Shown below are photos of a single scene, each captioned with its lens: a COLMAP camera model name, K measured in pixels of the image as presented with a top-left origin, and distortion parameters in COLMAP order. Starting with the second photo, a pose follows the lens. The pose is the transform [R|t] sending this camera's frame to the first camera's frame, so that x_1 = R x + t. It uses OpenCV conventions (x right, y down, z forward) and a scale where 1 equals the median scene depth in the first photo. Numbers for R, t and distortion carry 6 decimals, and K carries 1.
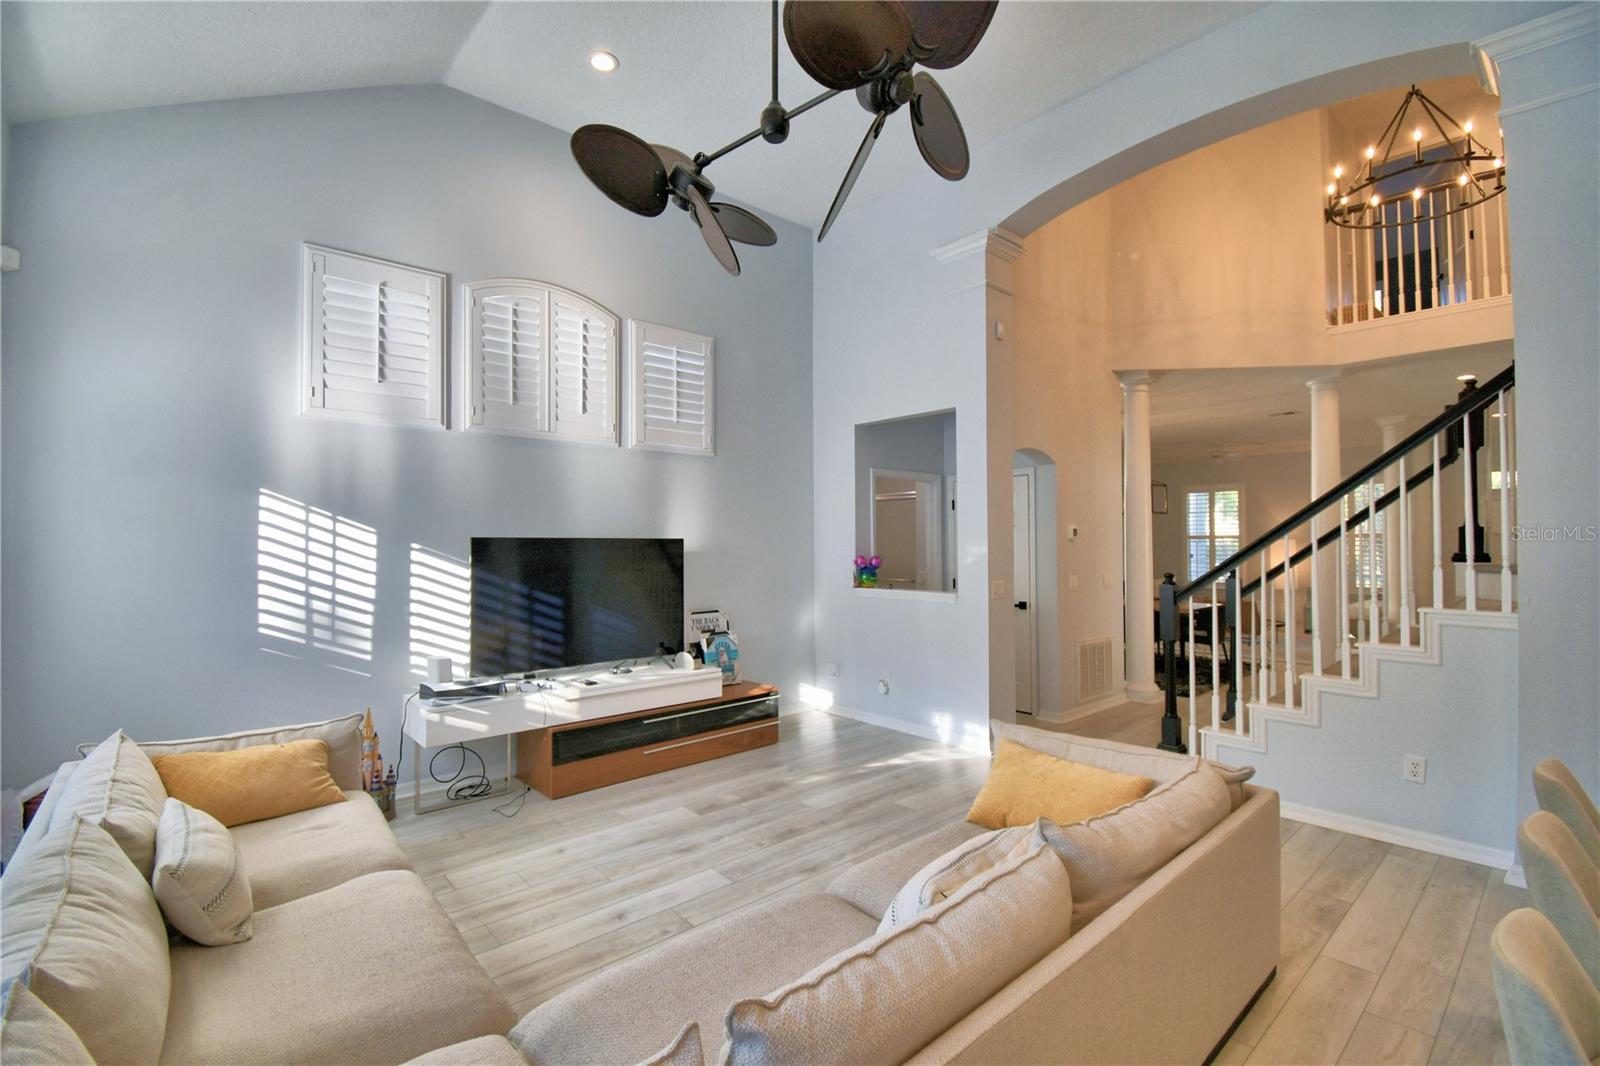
lens RADIAL K [[704.5, 0, 802.2], [0, 704.5, 523.3], [0, 0, 1]] dist [0.007558, -0.017069]
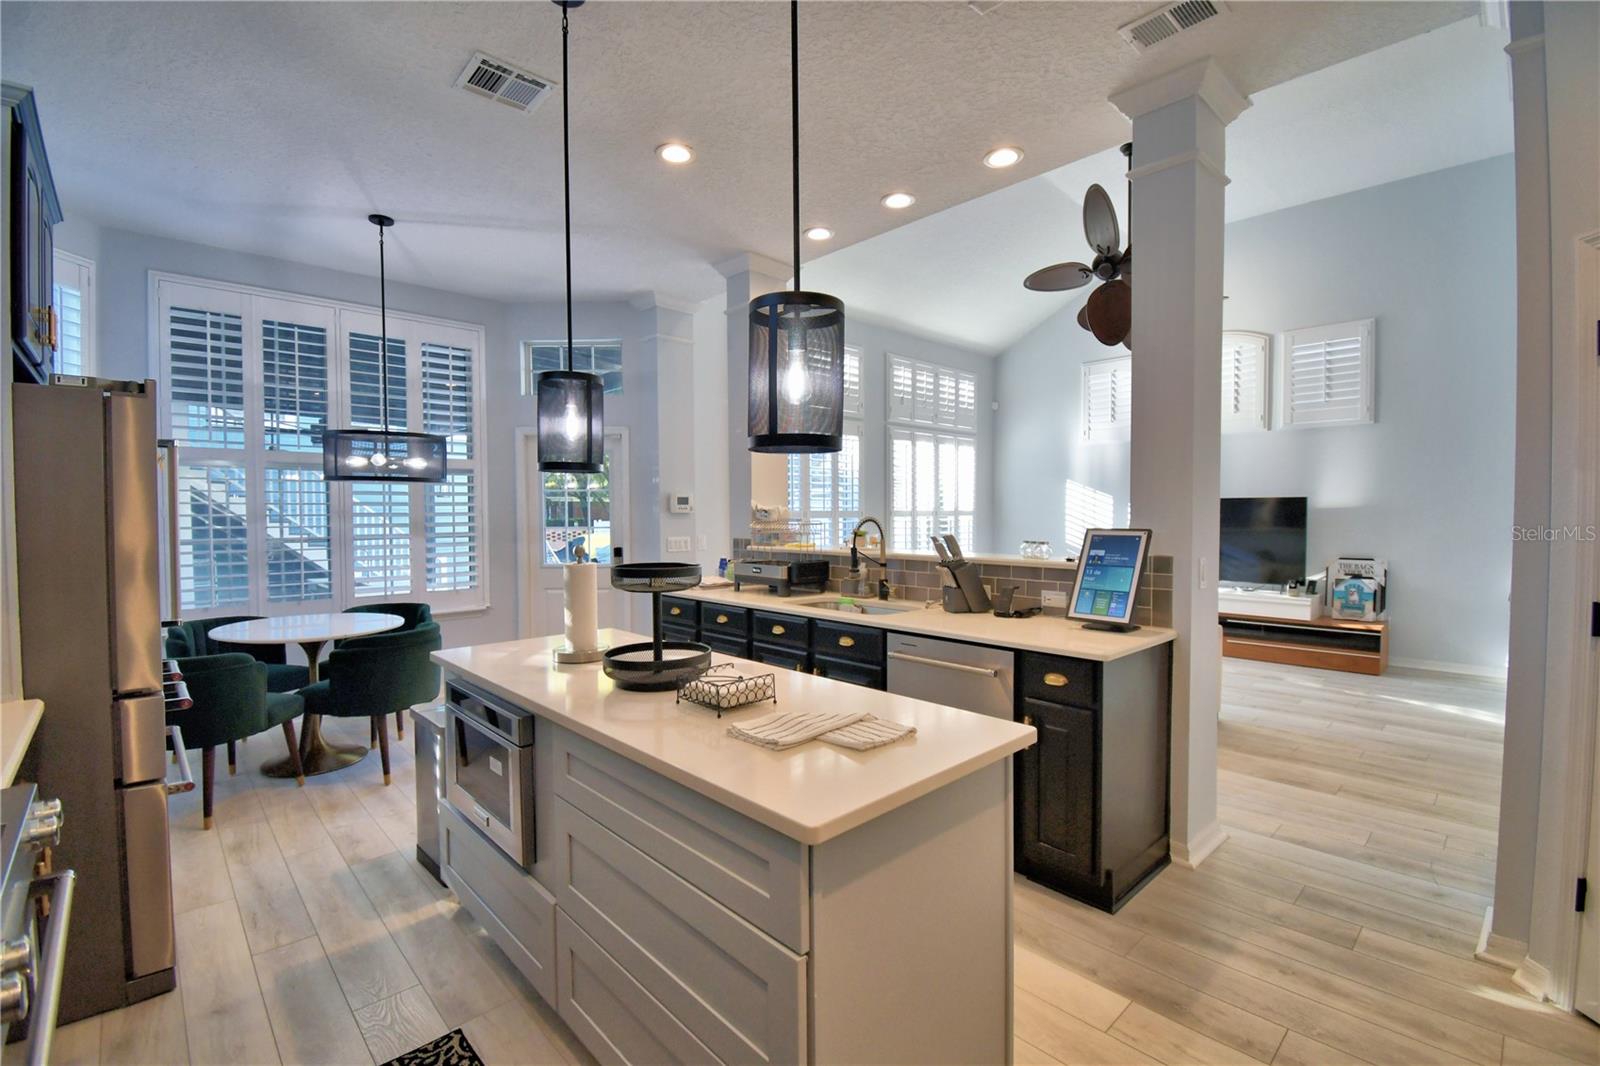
lens RADIAL K [[704.5, 0, 777.0], [0, 704.5, 530.4], [0, 0, 1]] dist [0.007558, -0.017069]
pose [[0.013123, 0.029298, -0.999485, 1.328759], [0.034243, 0.998971, 0.029732, 0.012488], [0.999327, -0.034615, 0.012106, 0.028165]]
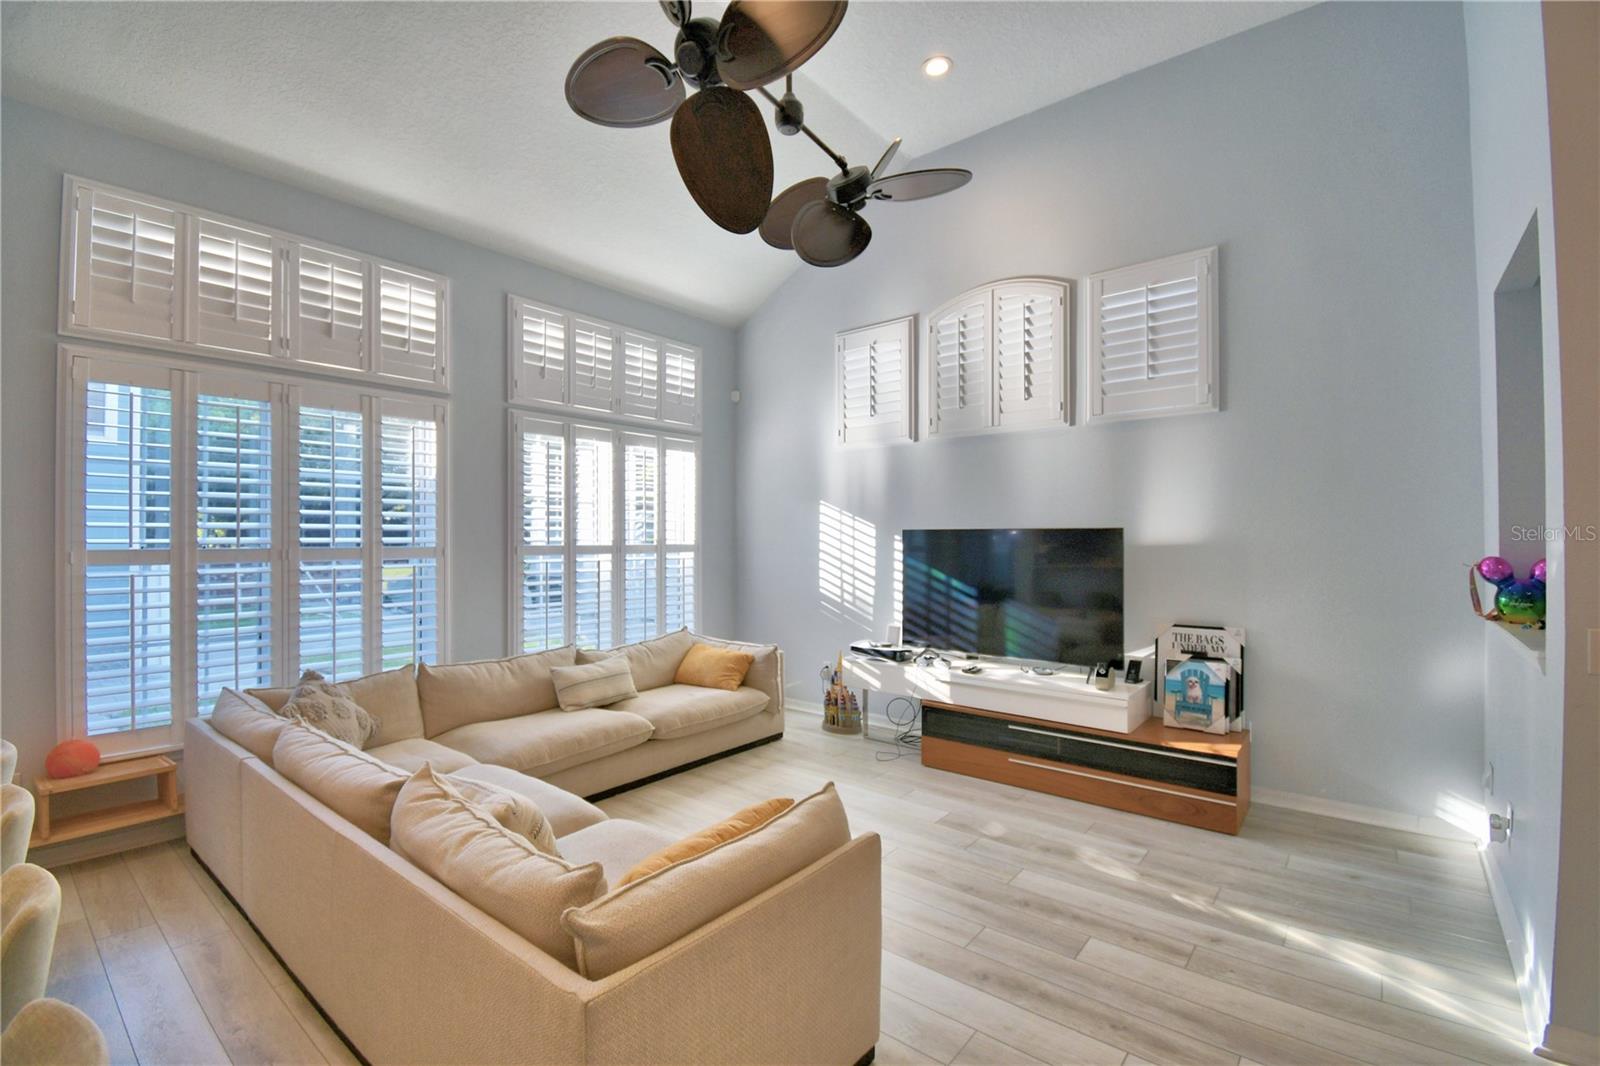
lens RADIAL K [[704.5, 0, 784.6], [0, 704.5, 527.8], [0, 0, 1]] dist [0.007558, -0.017069]
pose [[0.143814, -0.013984, -0.989506, 0.689597], [0.031173, 0.999468, -0.009594, 0.021032], [0.989114, -0.029466, 0.144173, 0.612340]]
